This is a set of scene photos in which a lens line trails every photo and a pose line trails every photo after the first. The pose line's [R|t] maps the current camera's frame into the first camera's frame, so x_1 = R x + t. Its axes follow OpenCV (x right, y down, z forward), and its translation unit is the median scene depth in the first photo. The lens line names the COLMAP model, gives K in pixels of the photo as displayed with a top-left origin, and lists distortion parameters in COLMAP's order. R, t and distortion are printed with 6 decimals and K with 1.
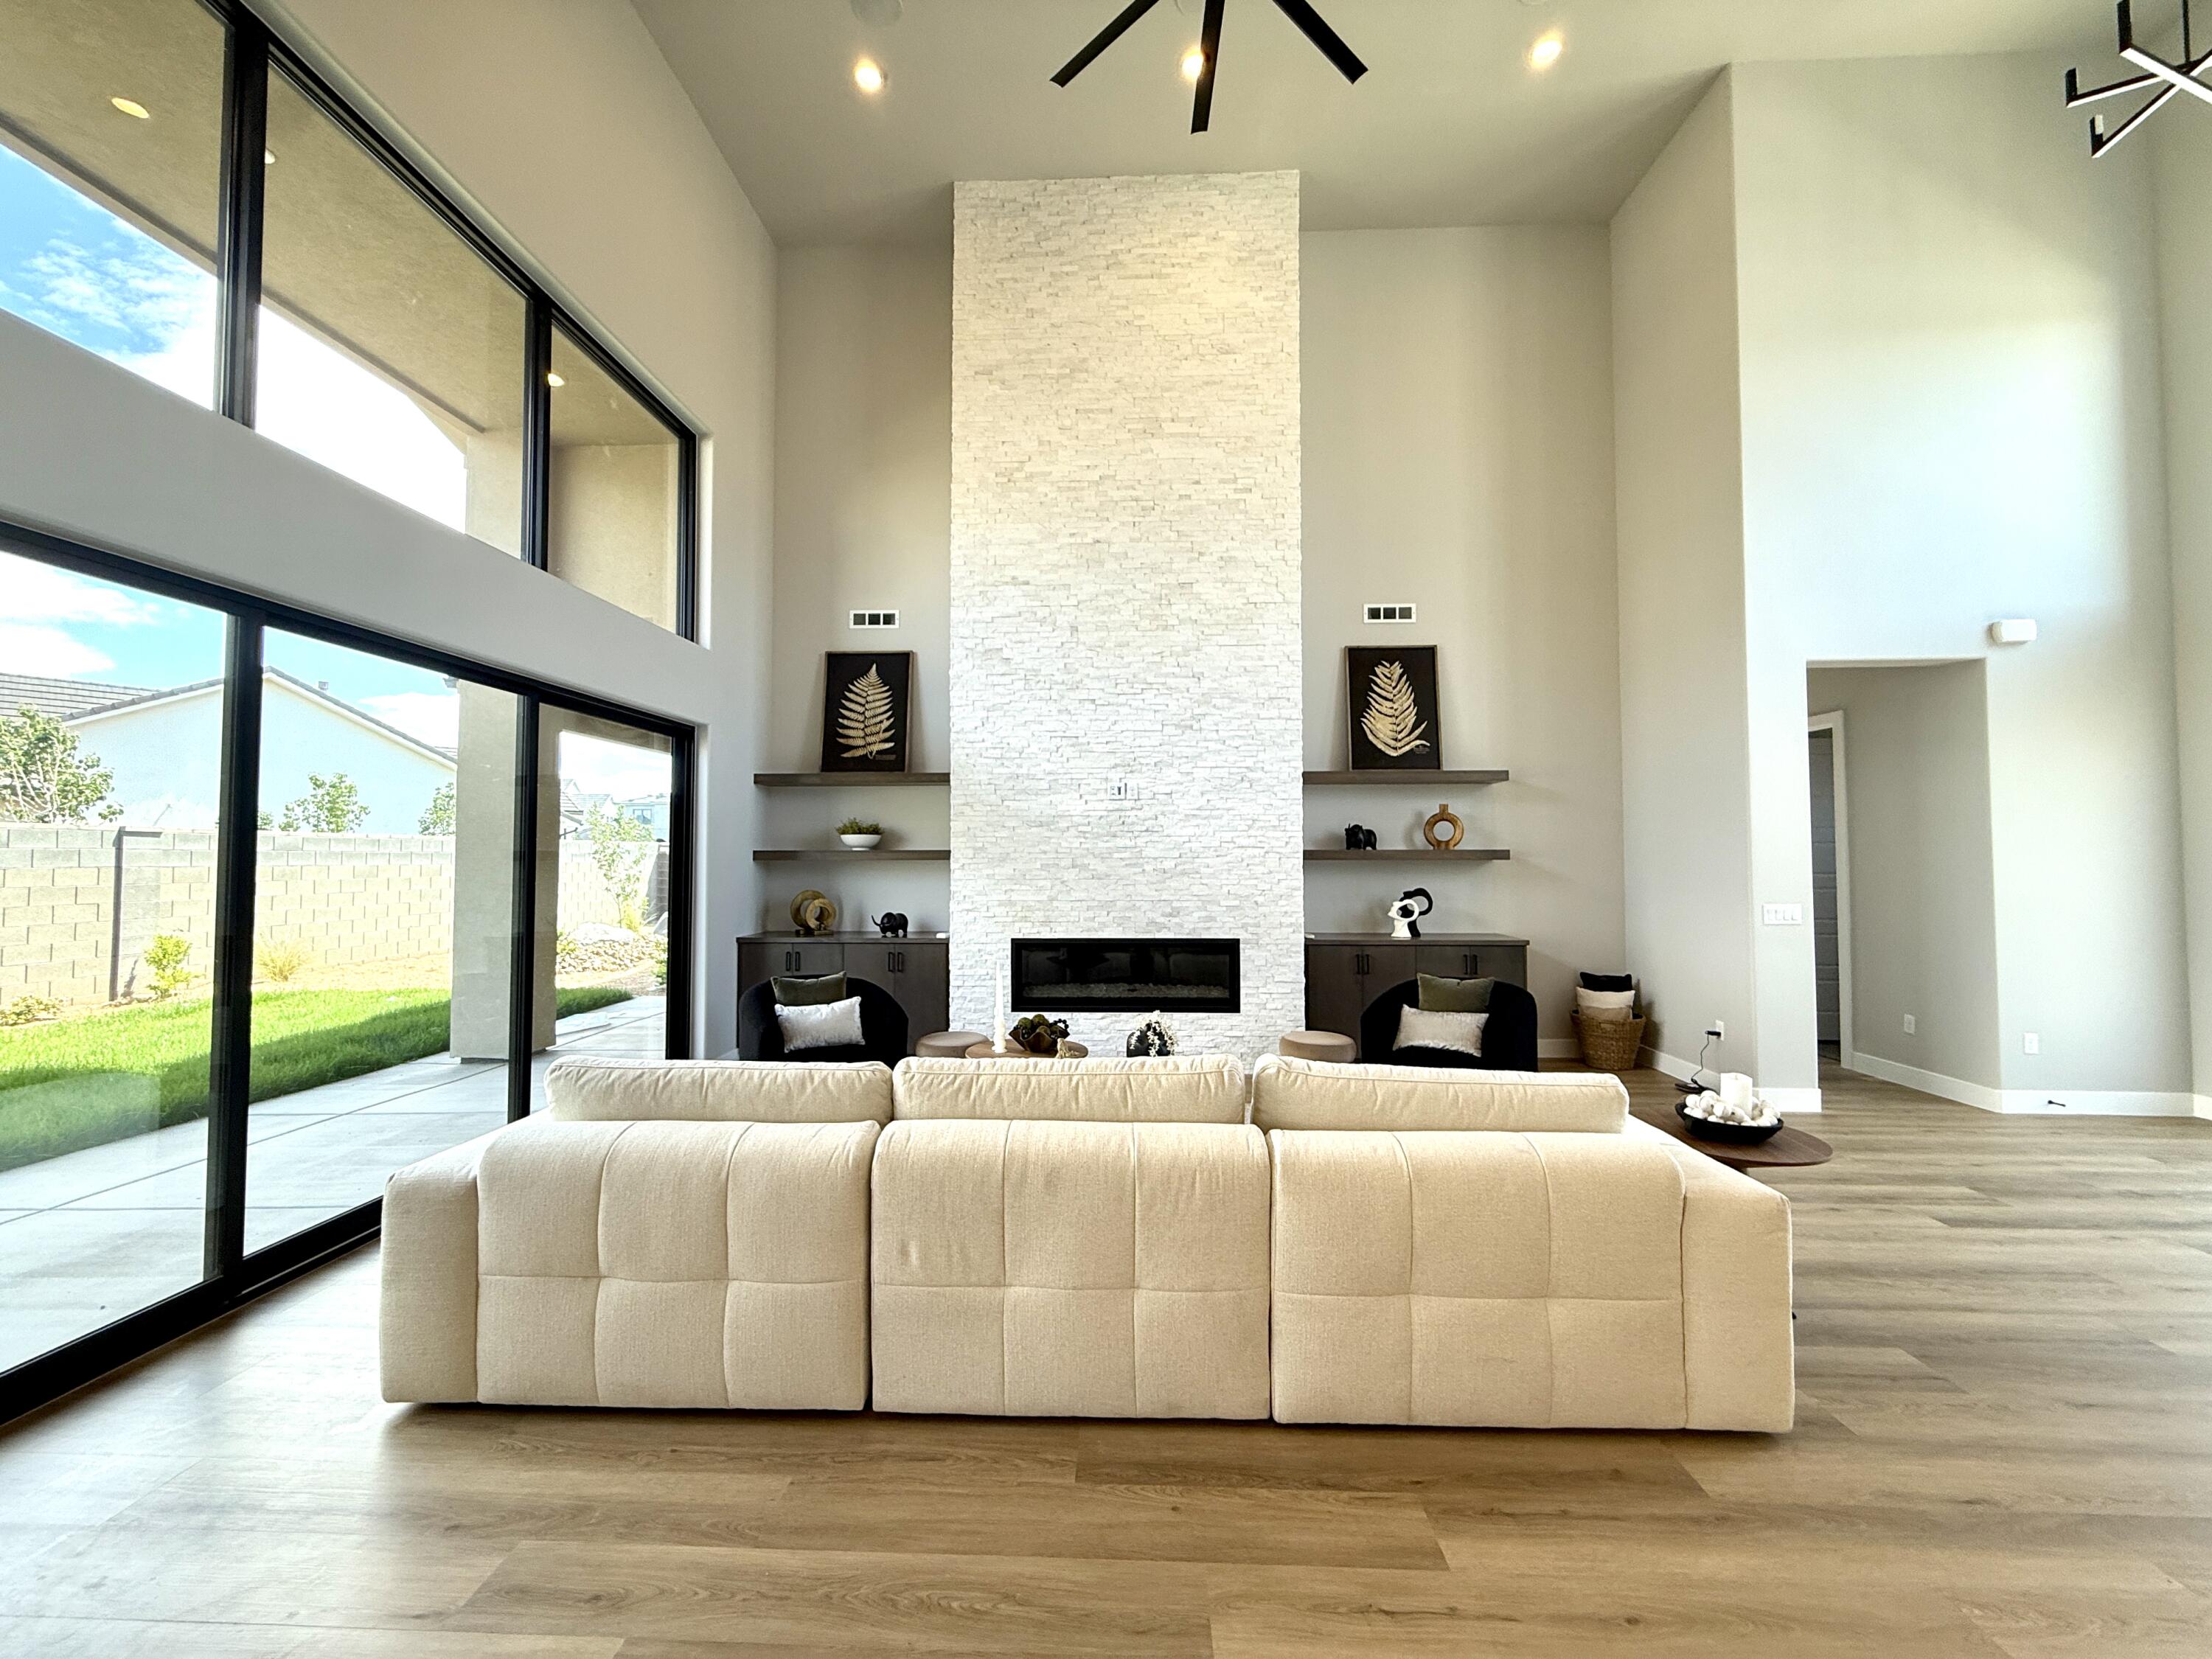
lens RADIAL K [[879.2, 0, 1100.4], [0, 879.2, 827.2], [0, 0, 1]] dist [-0.001172, 0.000156]
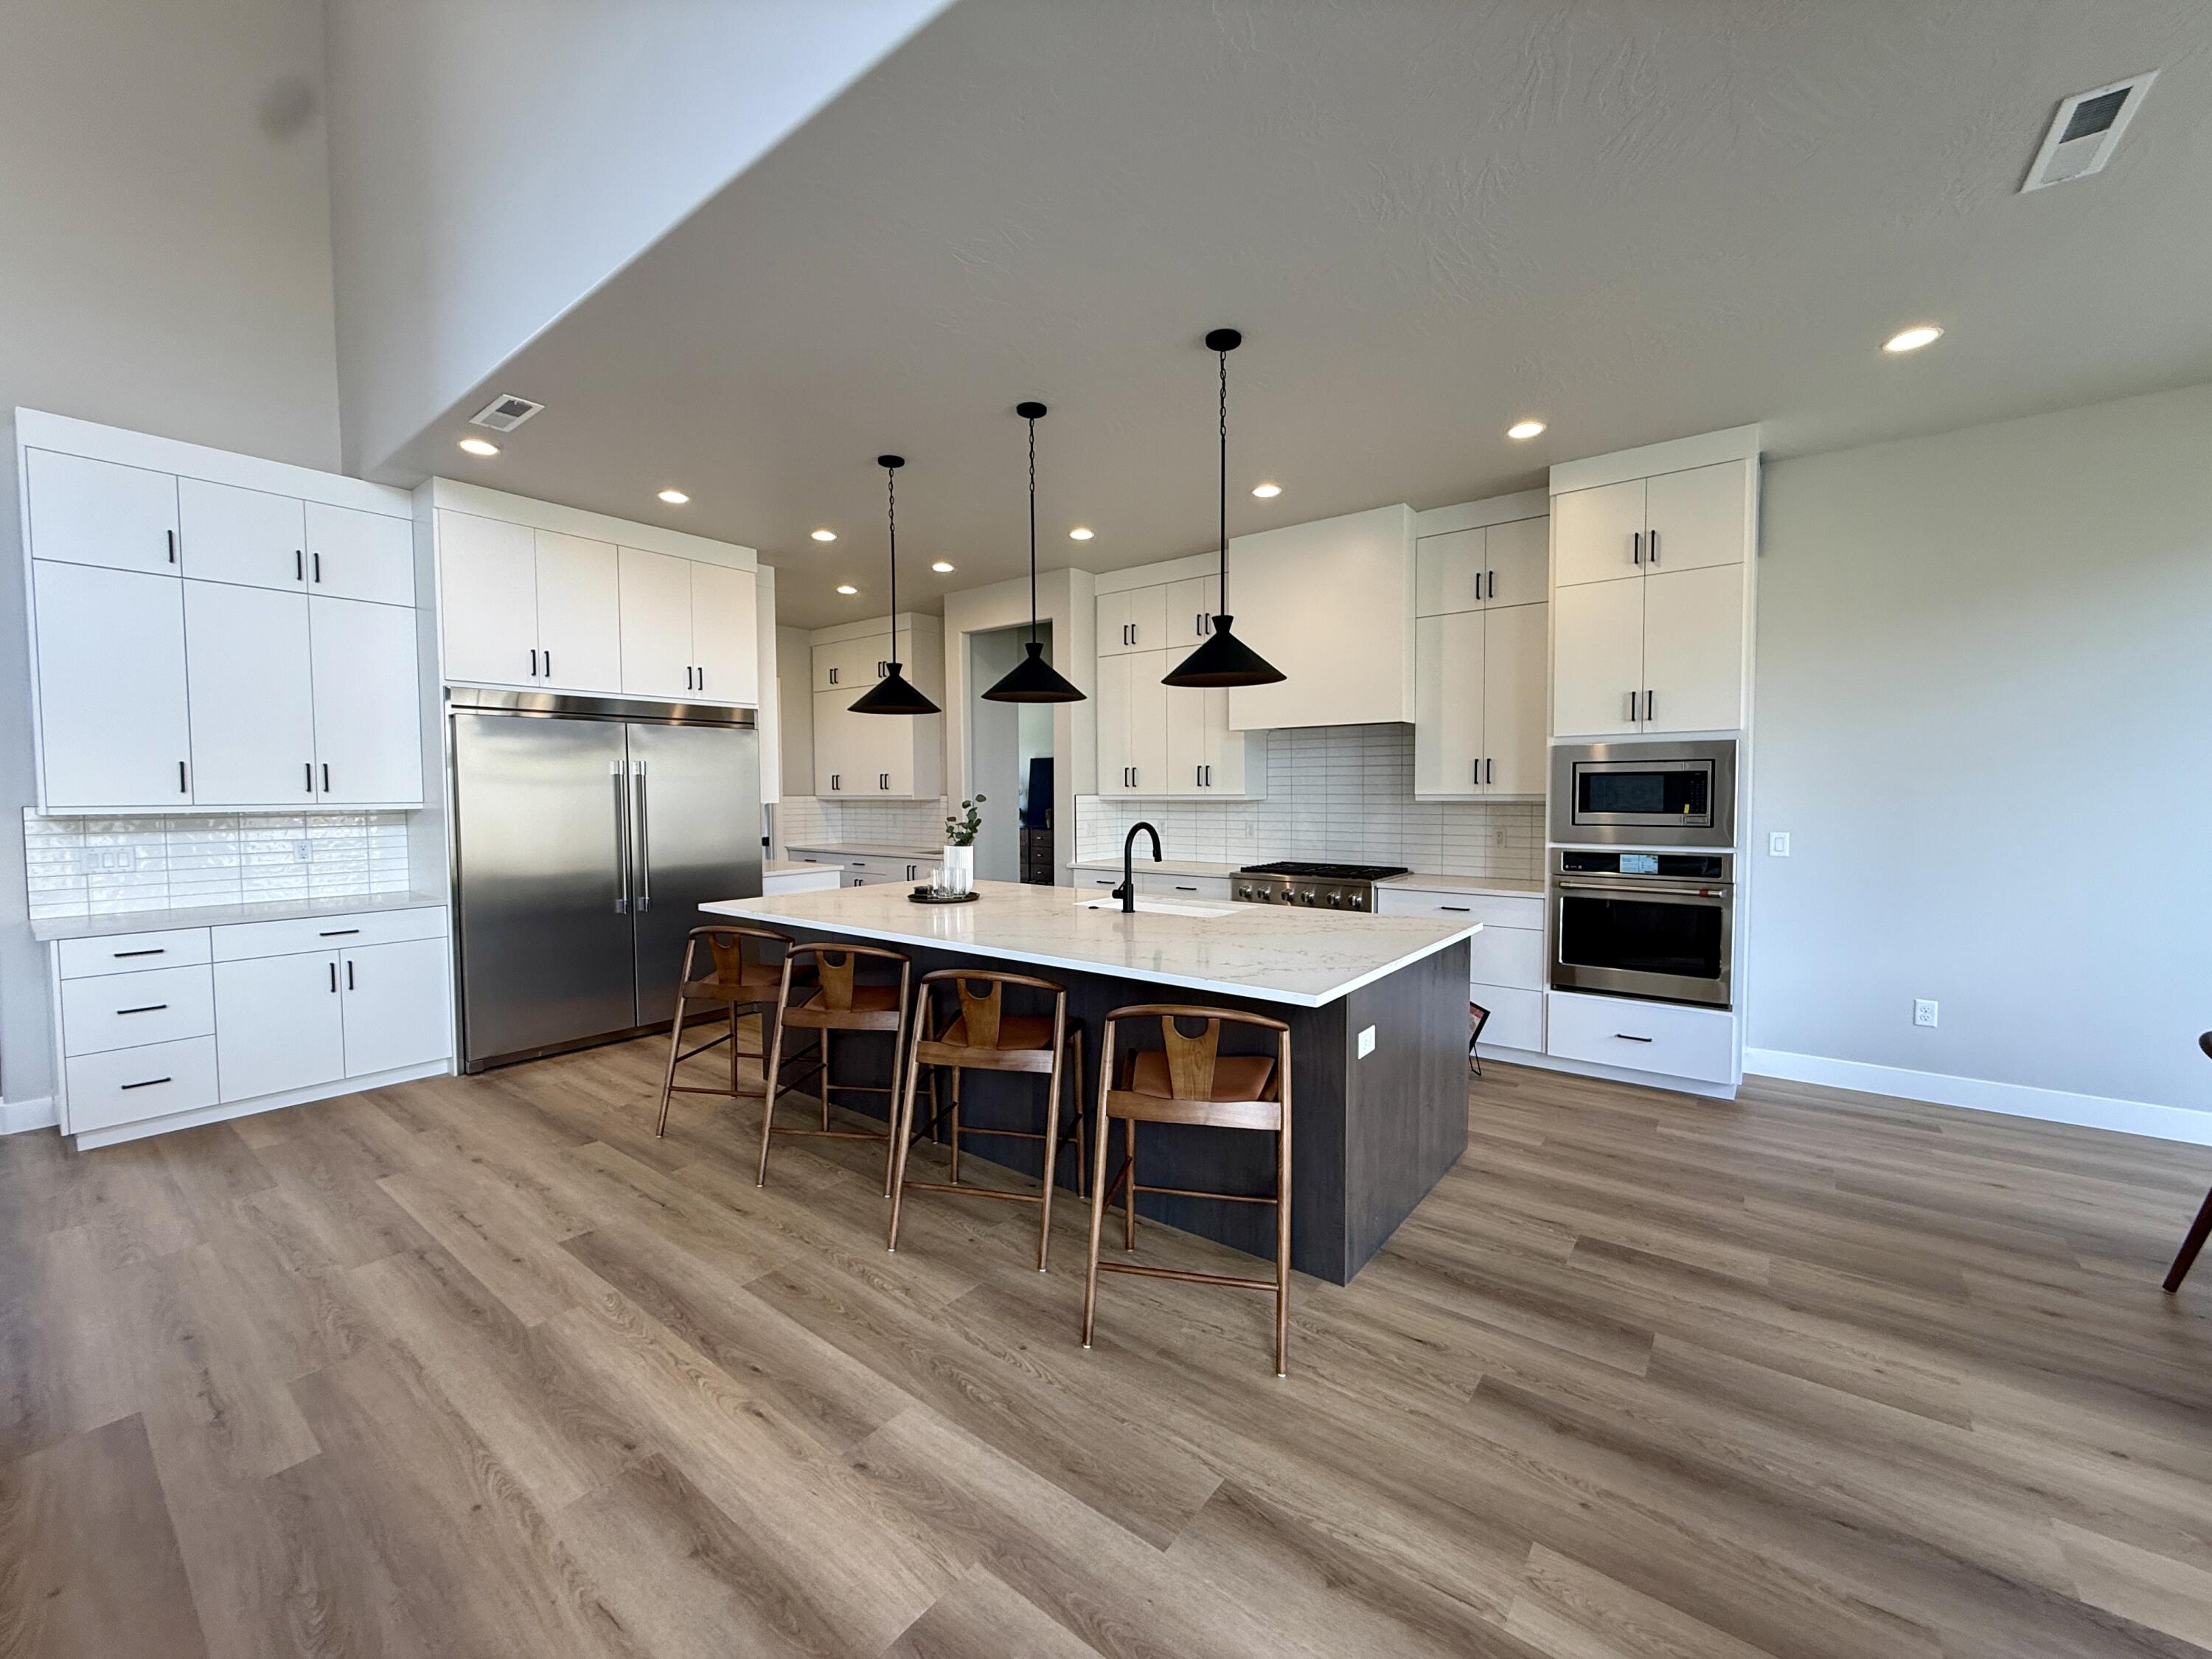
lens RADIAL K [[879.2, 0, 1100.4], [0, 879.2, 827.2], [0, 0, 1]] dist [-0.001172, 0.000156]
pose [[-0.814929, -0.018991, 0.579249, -0.366701], [-0.012857, 0.999809, 0.014692, 0.019746], [-0.579418, 0.004525, -0.815018, 0.355907]]
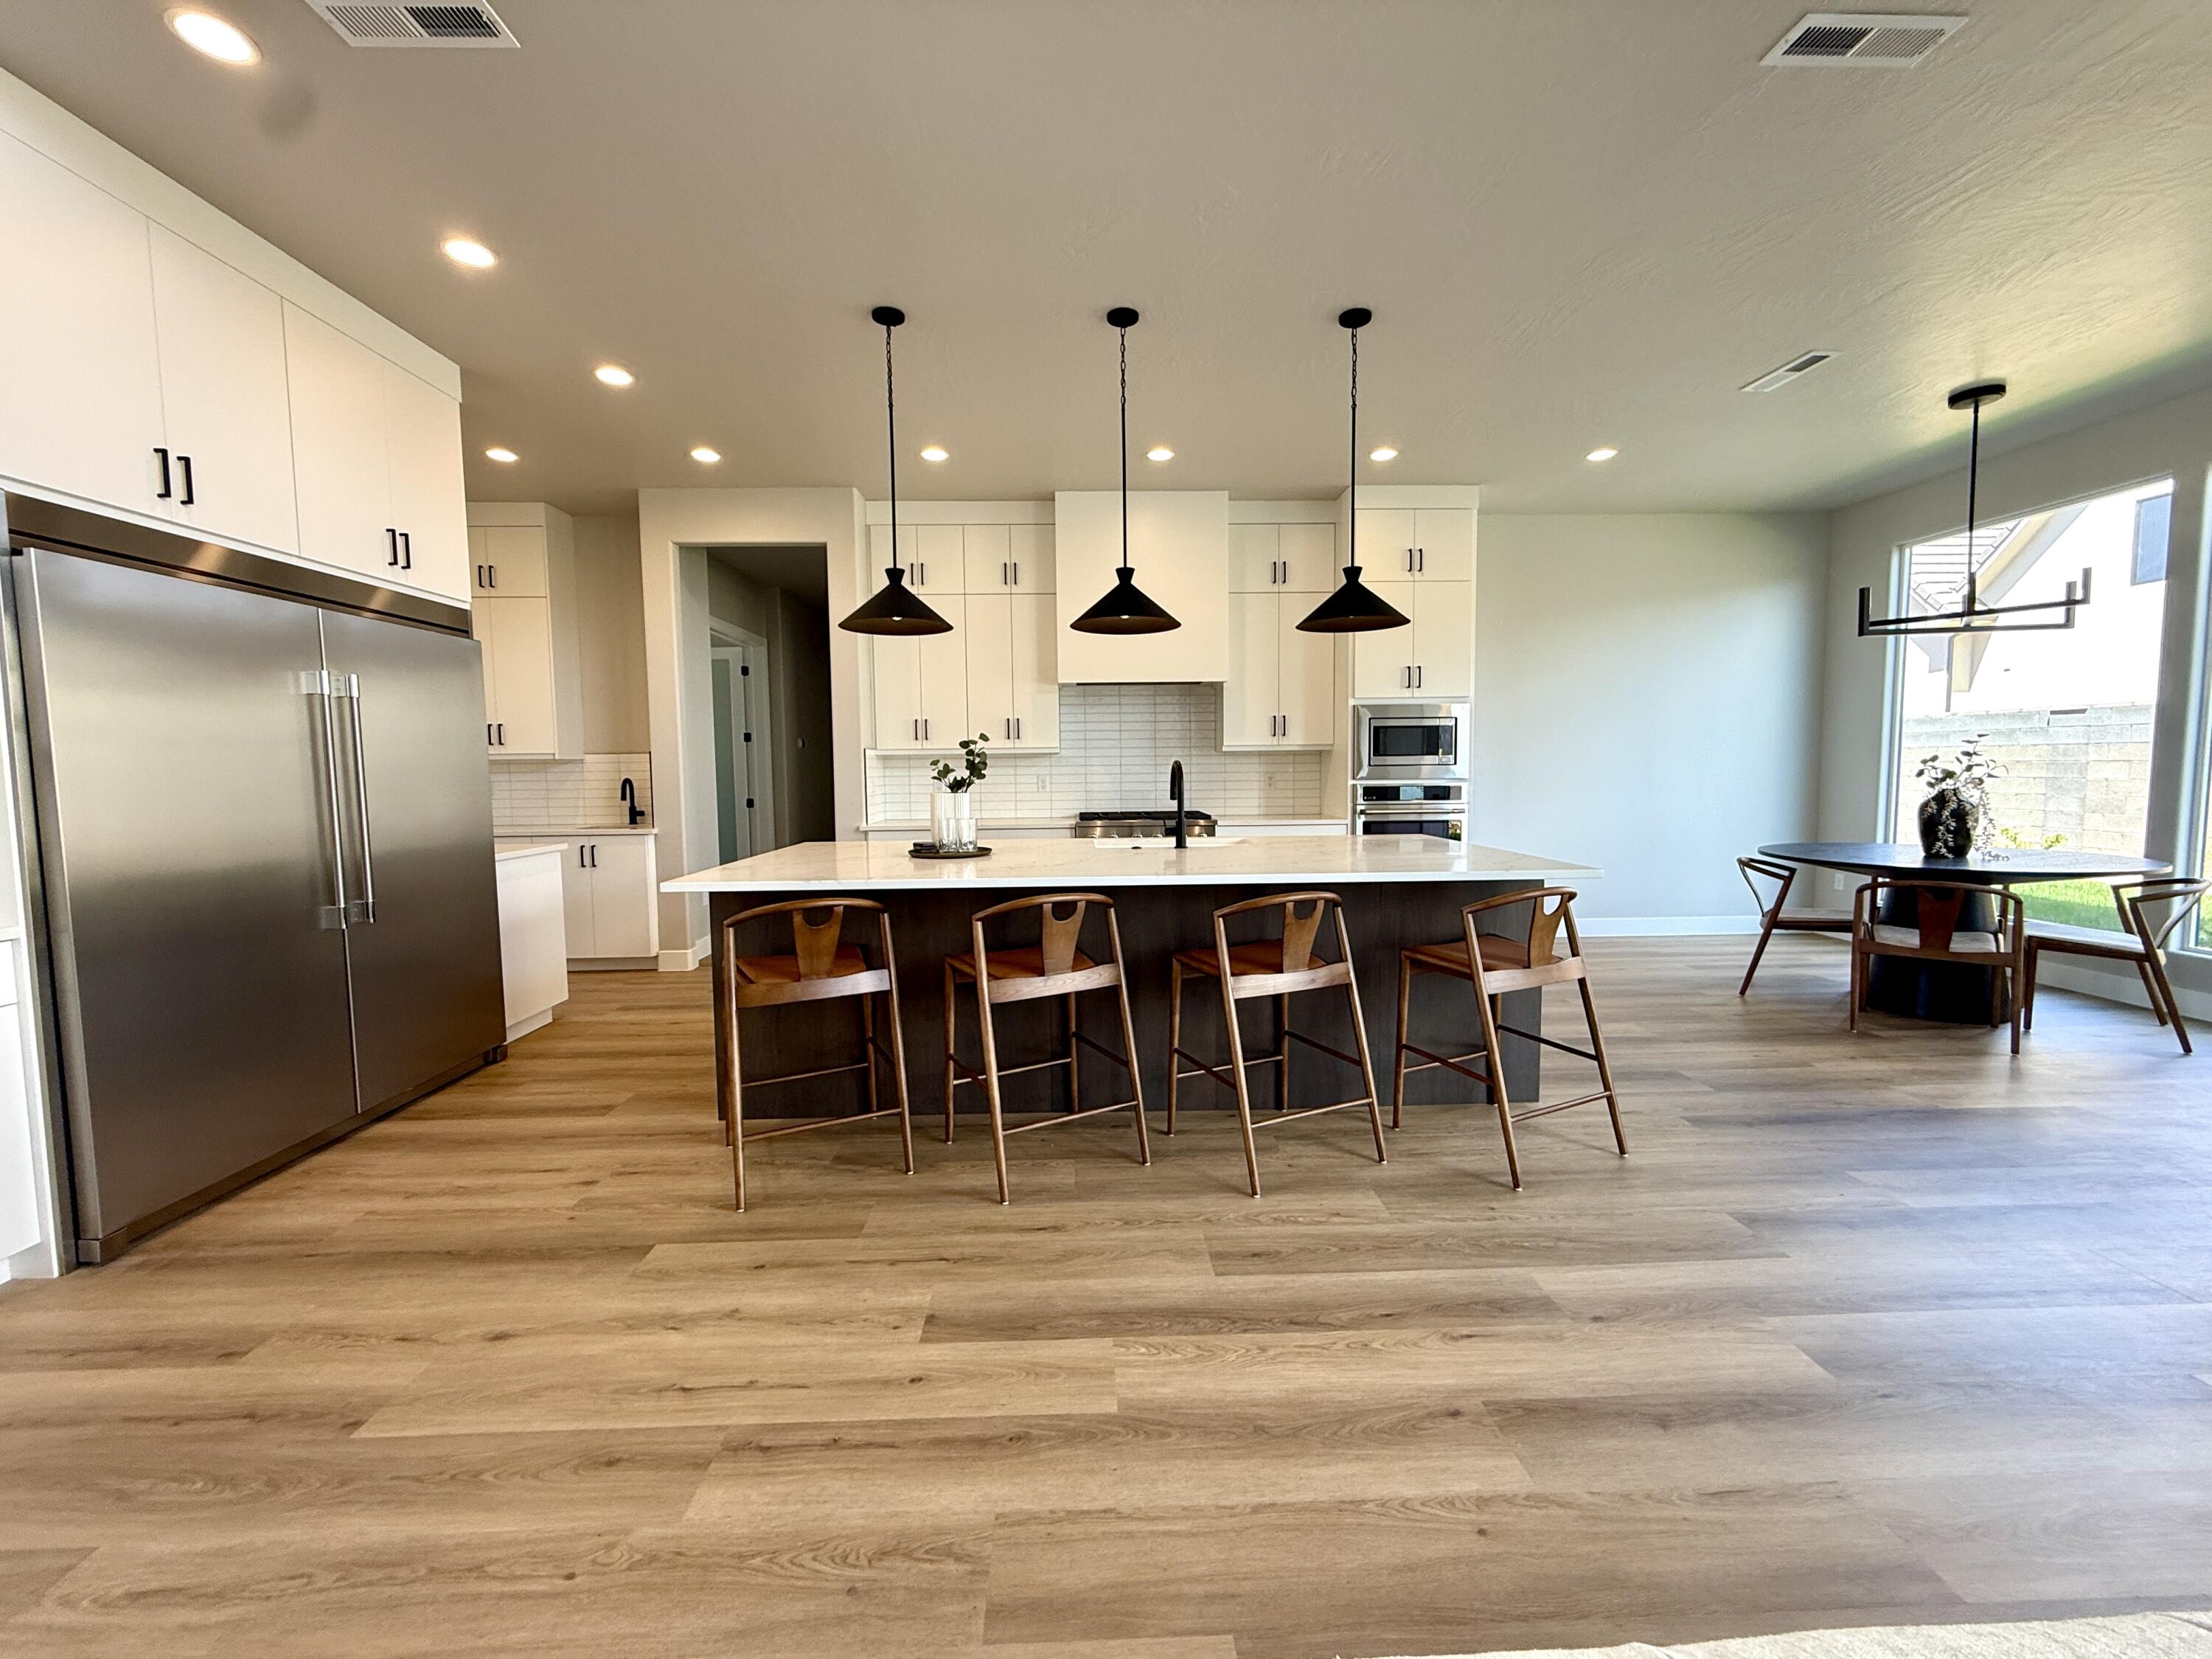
lens RADIAL K [[879.2, 0, 1100.4], [0, 879.2, 827.2], [0, 0, 1]] dist [-0.001172, 0.000156]
pose [[-0.997128, 0.016941, -0.073817, 0.076872], [0.014325, 0.999256, 0.035820, 0.050014], [0.074369, 0.034660, -0.996628, 0.461515]]
